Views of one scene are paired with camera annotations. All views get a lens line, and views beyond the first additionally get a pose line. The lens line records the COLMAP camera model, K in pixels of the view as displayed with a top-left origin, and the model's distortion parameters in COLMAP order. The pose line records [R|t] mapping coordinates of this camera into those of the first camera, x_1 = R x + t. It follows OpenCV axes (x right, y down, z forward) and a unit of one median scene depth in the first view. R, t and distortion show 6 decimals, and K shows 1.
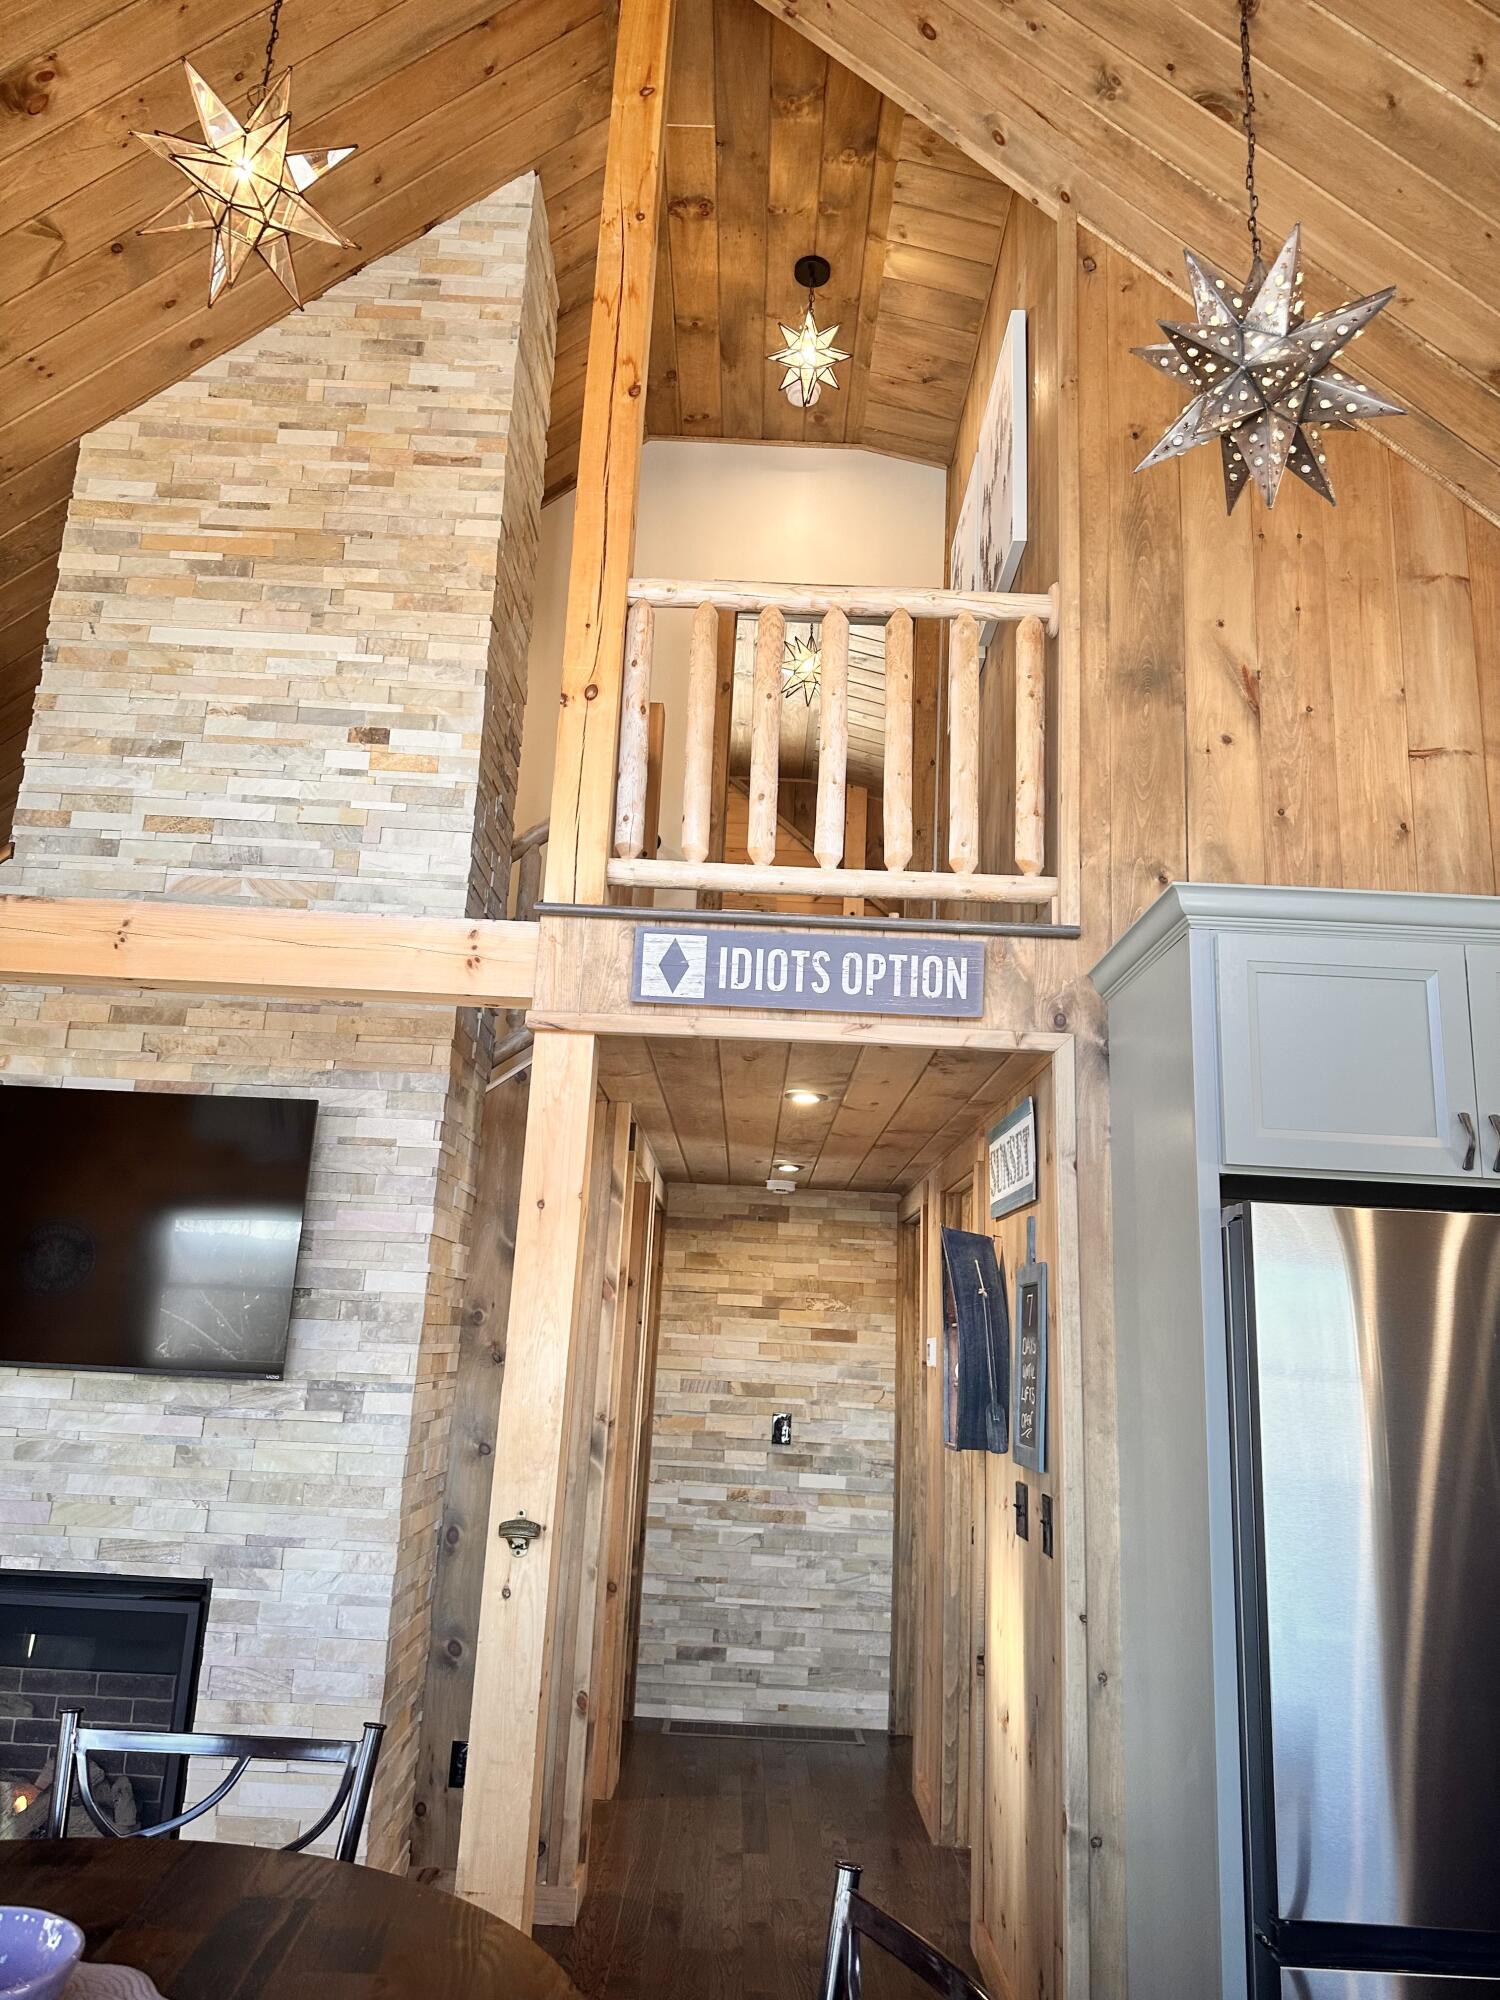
lens RADIAL K [[1407.6, 0, 752.0], [0, 1407.6, 987.2], [0, 0, 1]] dist [0.141666, -0.276922]
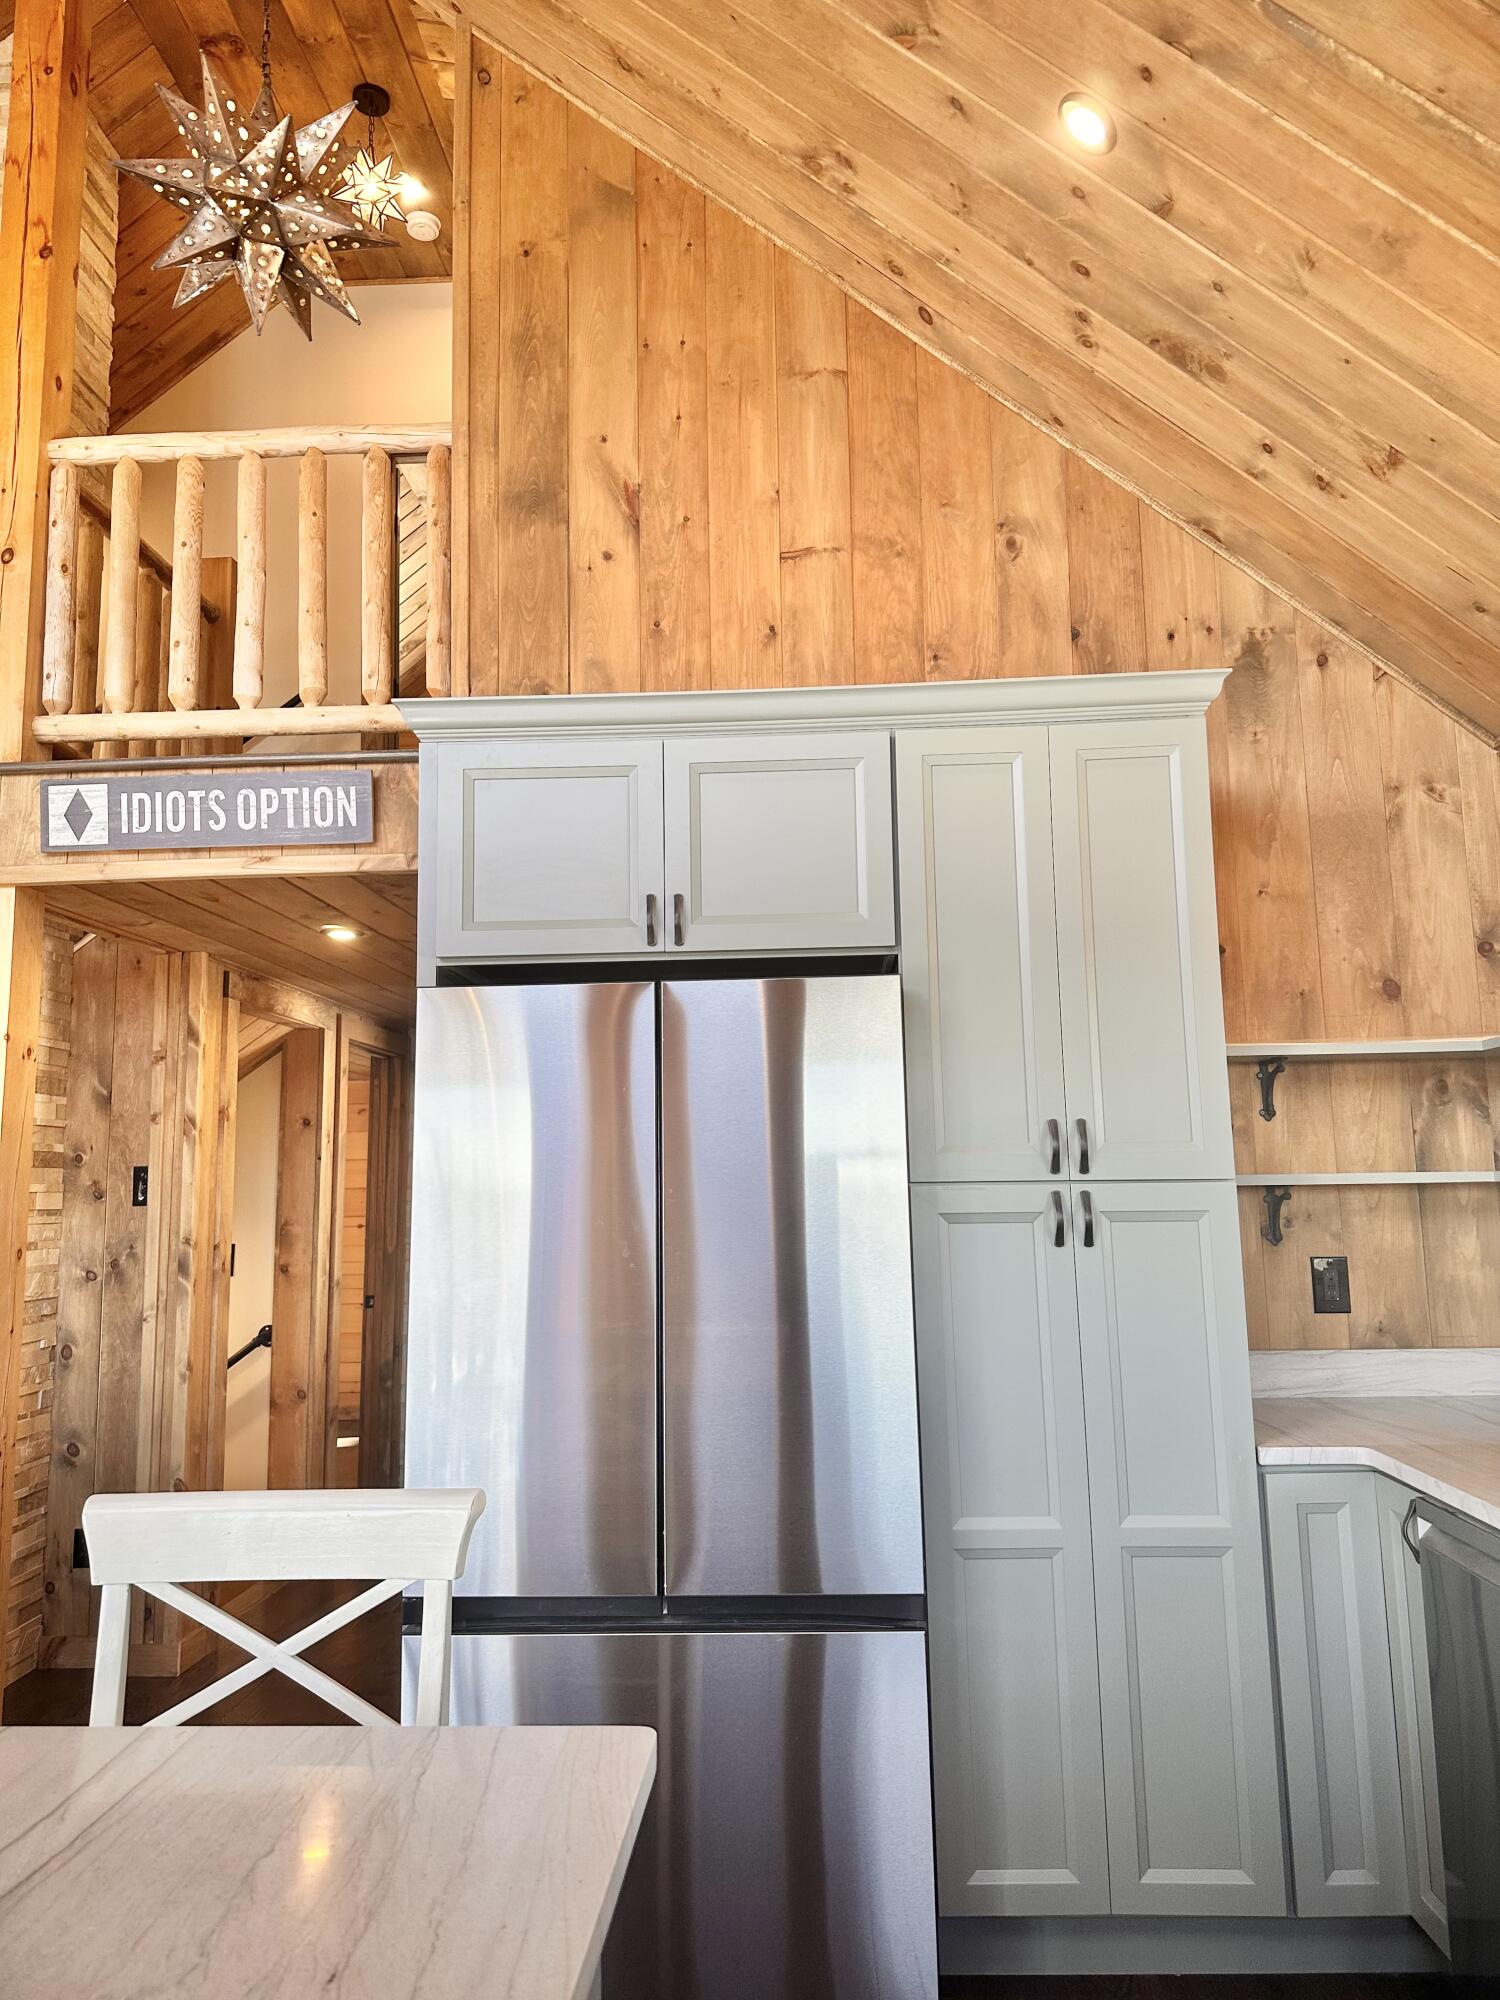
lens RADIAL K [[1409.1, 0, 757.3], [0, 1409.1, 993.8], [0, 0, 1]] dist [0.030840, -0.038264]
pose [[0.996774, -0.072996, -0.033371, 0.426311], [0.076122, 0.991583, 0.104729, 0.040412], [0.025445, -0.106931, 0.993941, -0.045151]]
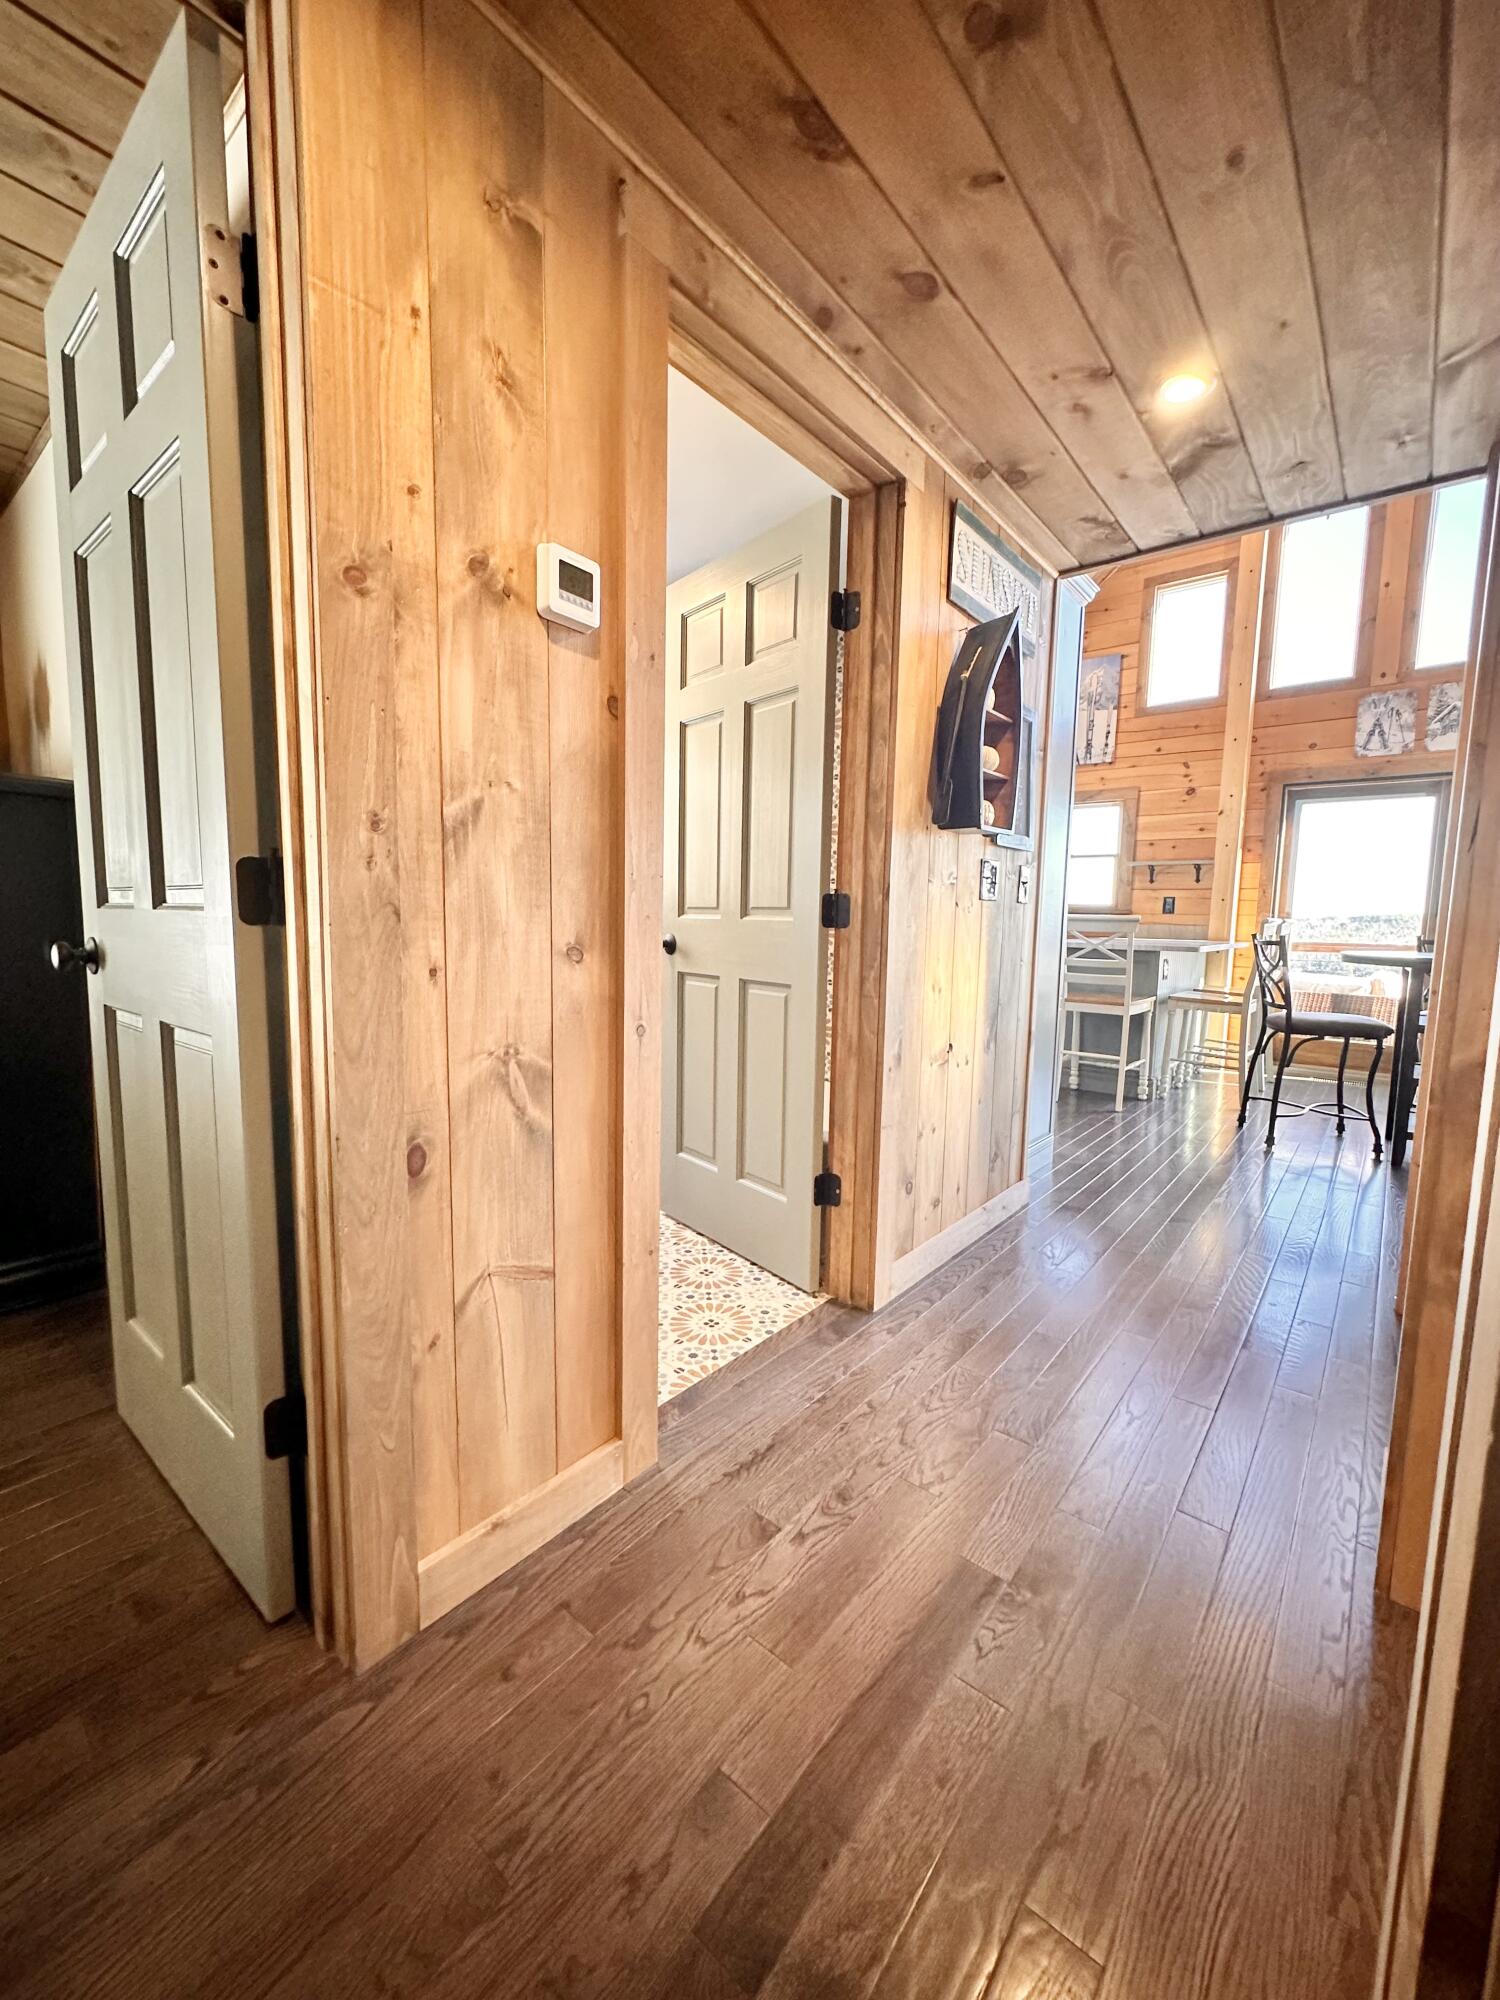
lens RADIAL K [[797.4, 0, 745.1], [0, 797.4, 997.7], [0, 0, 1]] dist [-0.000796, 0.000322]
pose [[-0.767012, -0.129481, 0.628433, -0.105004], [-0.215331, 0.974570, -0.062017, 0.531232], [-0.604421, -0.182889, -0.775388, 1.591387]]
